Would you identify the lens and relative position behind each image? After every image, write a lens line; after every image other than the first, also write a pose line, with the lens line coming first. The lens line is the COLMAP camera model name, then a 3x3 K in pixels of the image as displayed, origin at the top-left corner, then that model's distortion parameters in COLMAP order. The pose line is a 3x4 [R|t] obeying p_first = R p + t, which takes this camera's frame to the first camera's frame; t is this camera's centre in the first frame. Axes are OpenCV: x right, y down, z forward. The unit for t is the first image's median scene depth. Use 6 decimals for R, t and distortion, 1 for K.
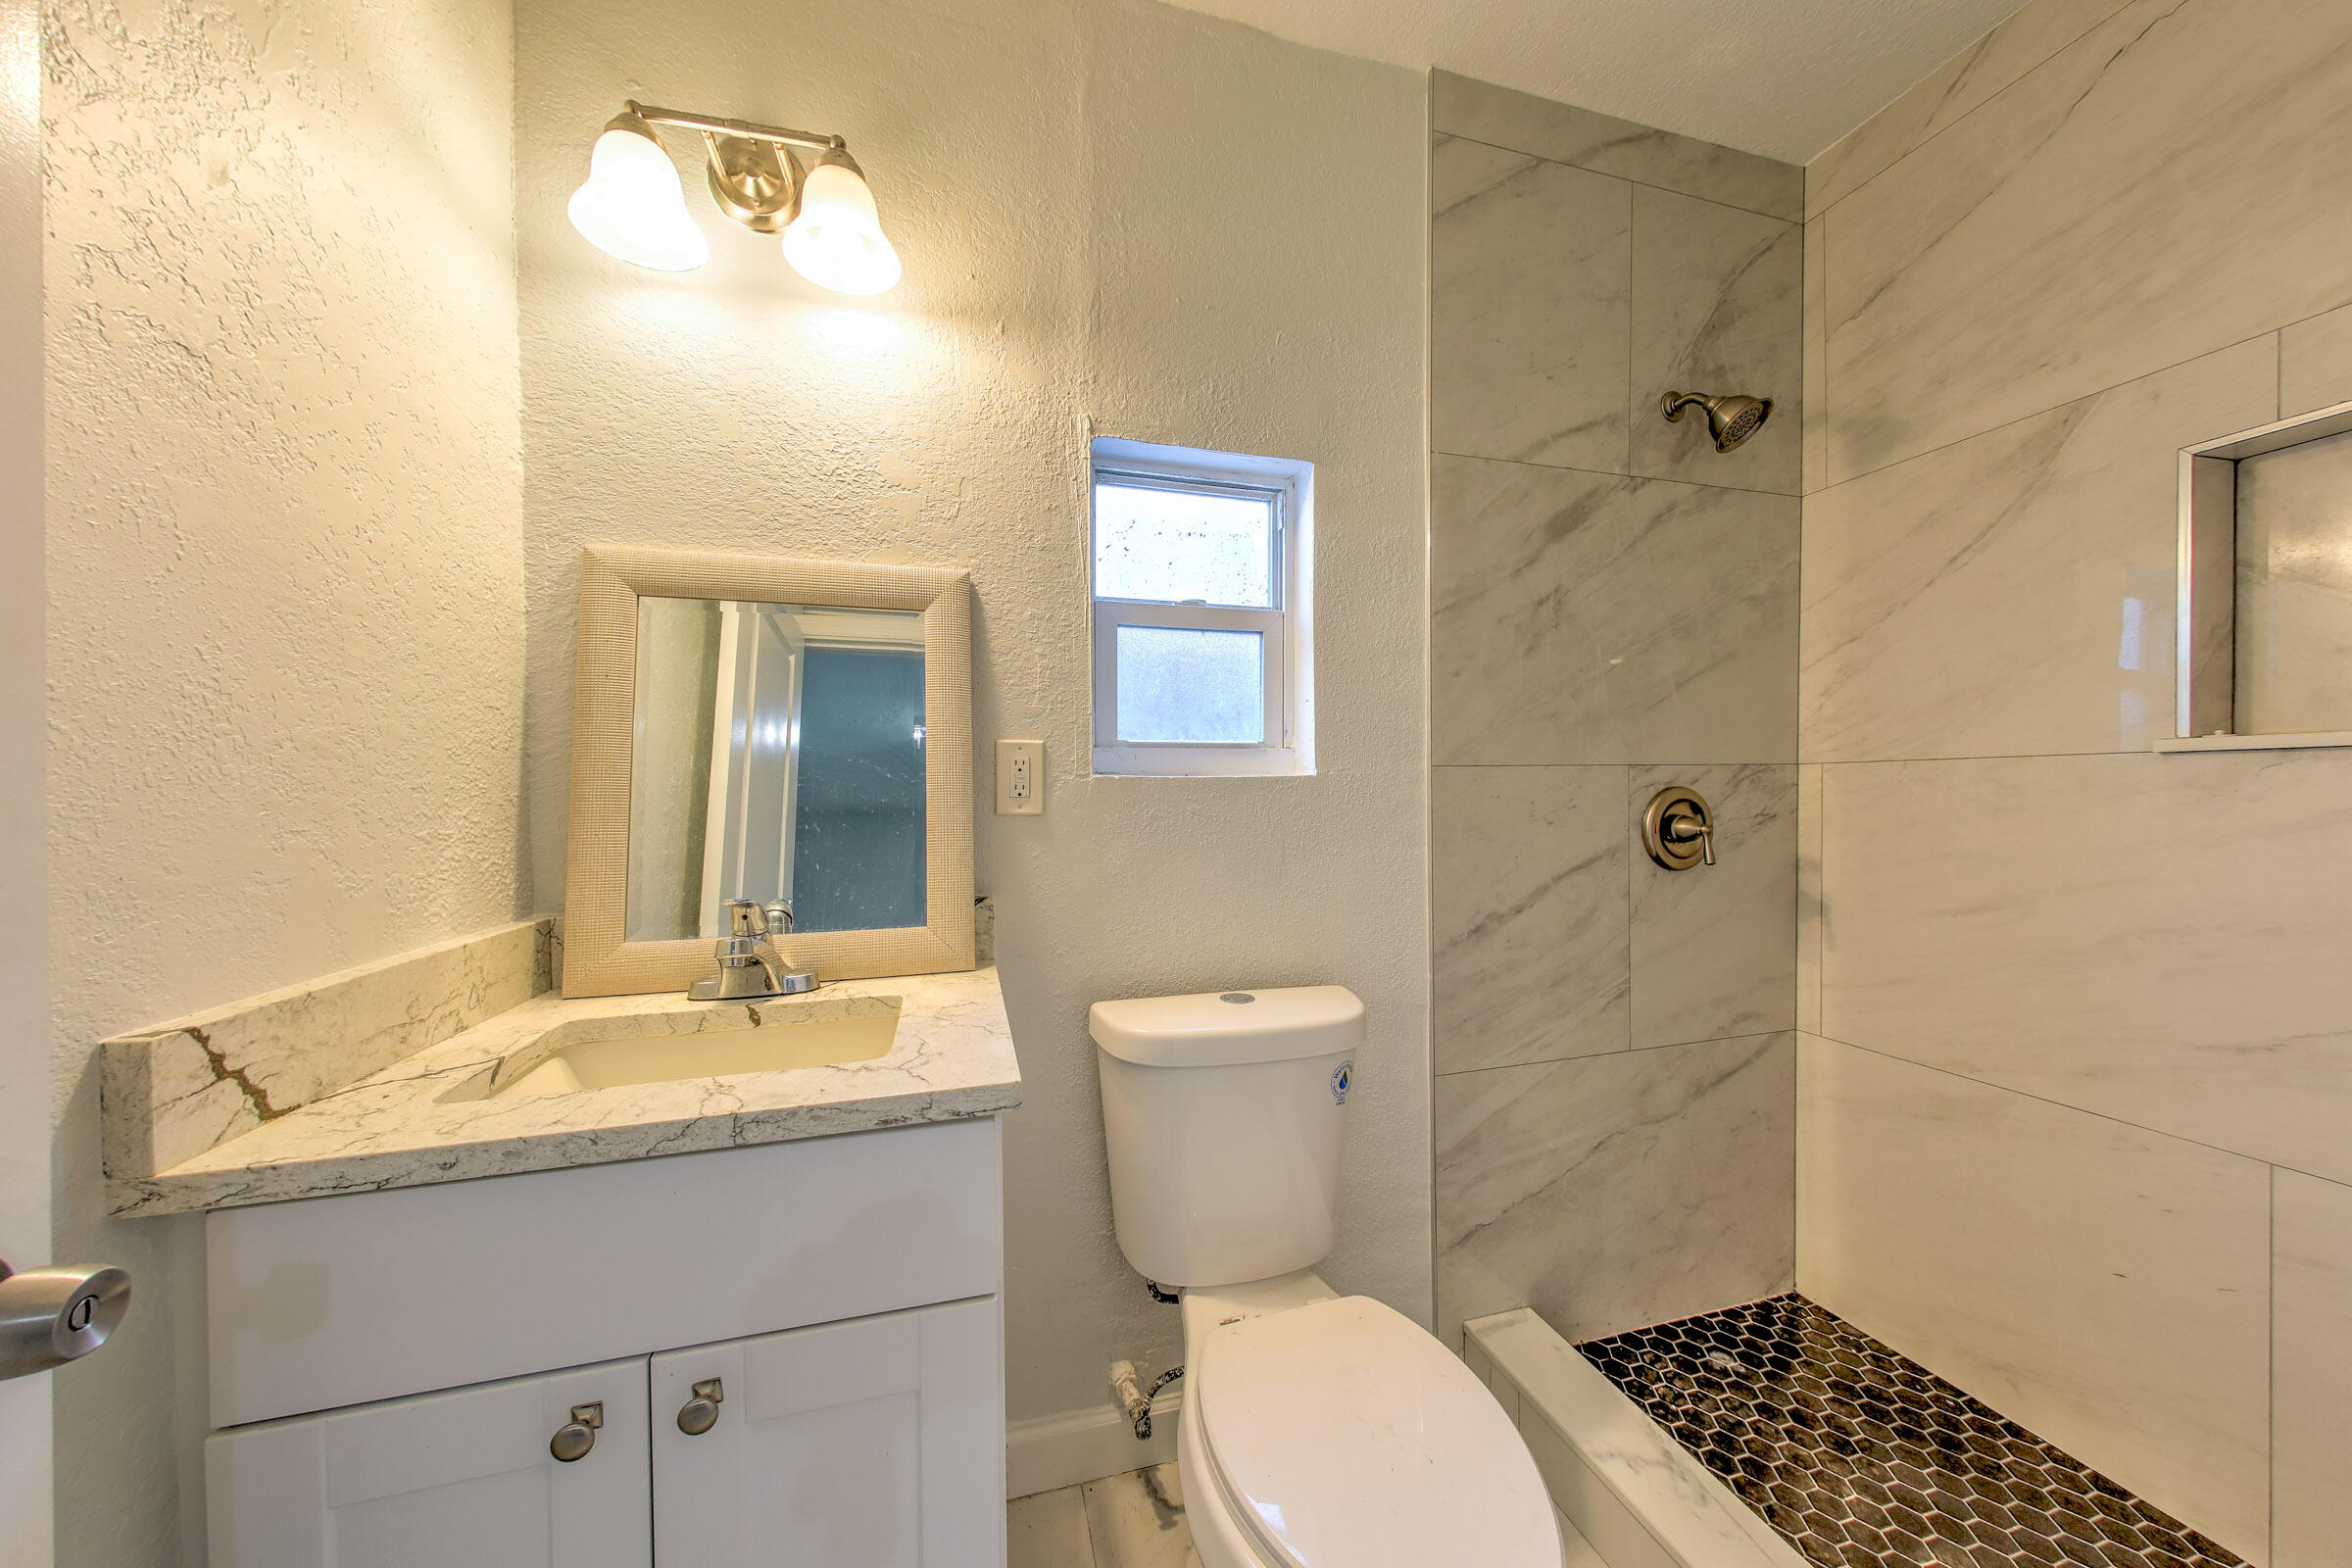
lens RADIAL K [[781.8, 0, 1171.5], [0, 781.8, 788.6], [0, 0, 1]] dist [-0.000324, 0.000001]
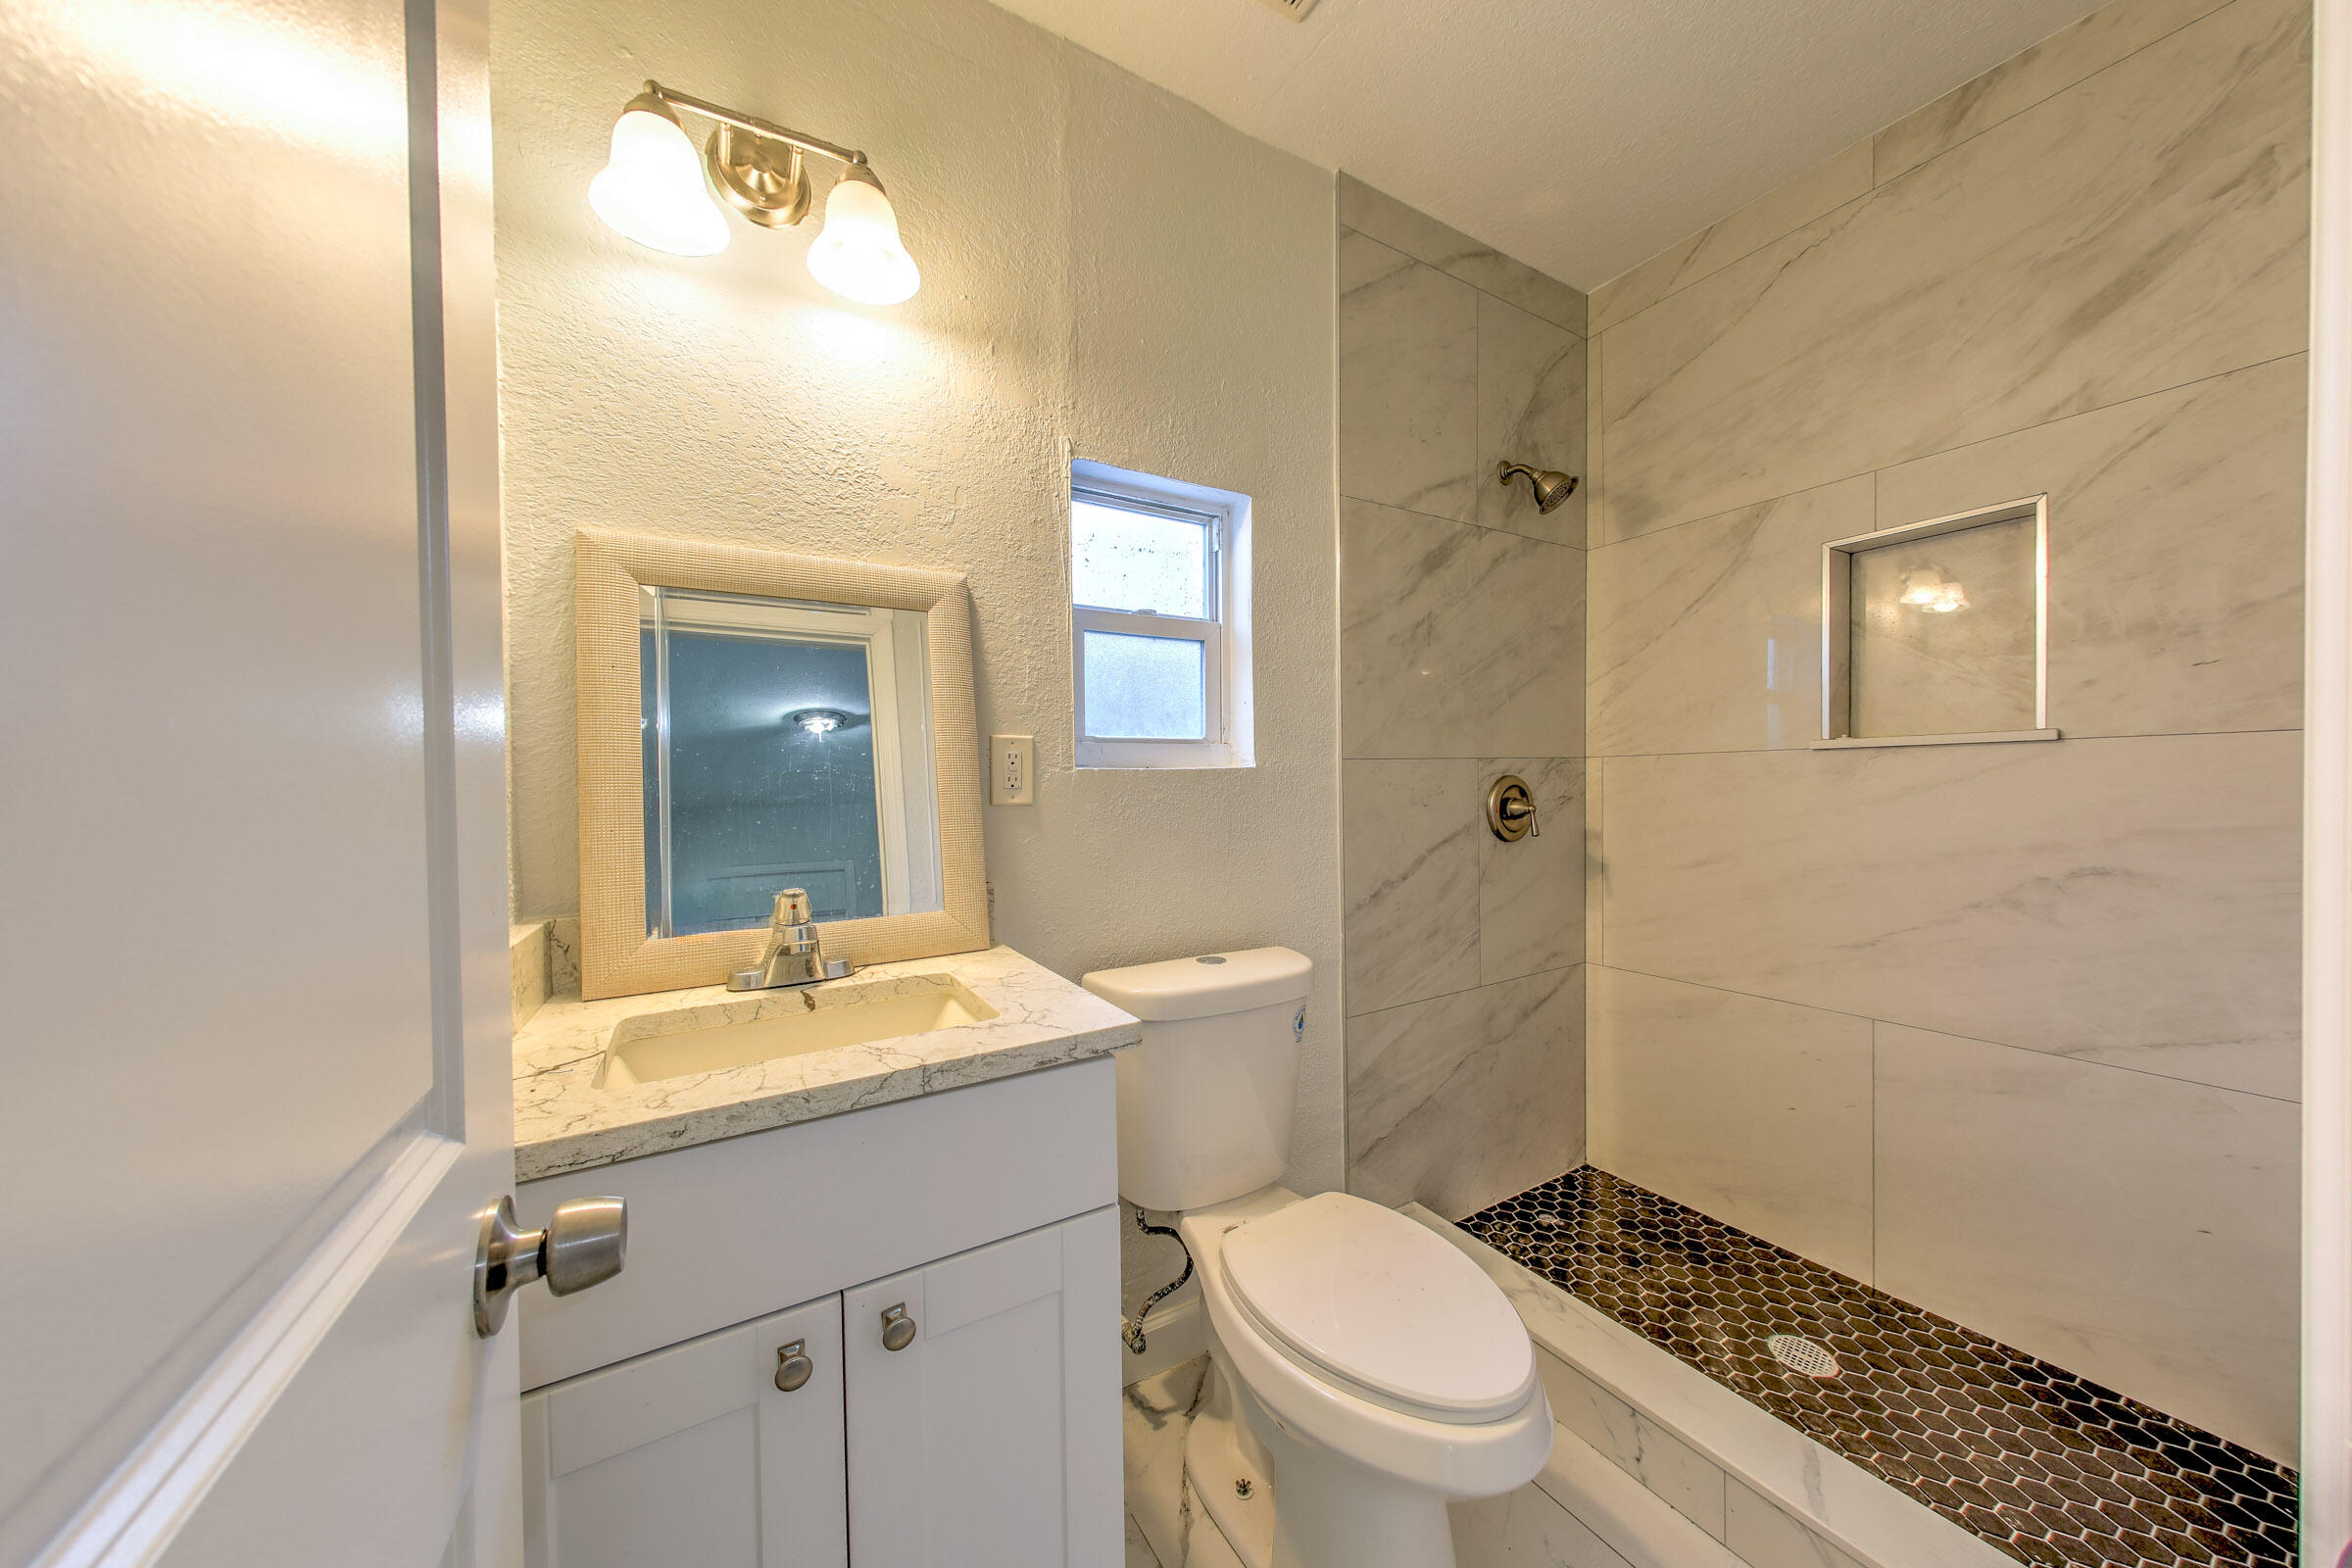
lens RADIAL K [[781.8, 0, 1180.3], [0, 781.8, 787.4], [0, 0, 1]] dist [-0.000324, 0.000001]
pose [[0.964730, -0.010640, 0.263027, -0.257065], [0.009000, 0.999932, 0.007437, 0.003618], [-0.263089, -0.004807, 0.964760, -0.099938]]
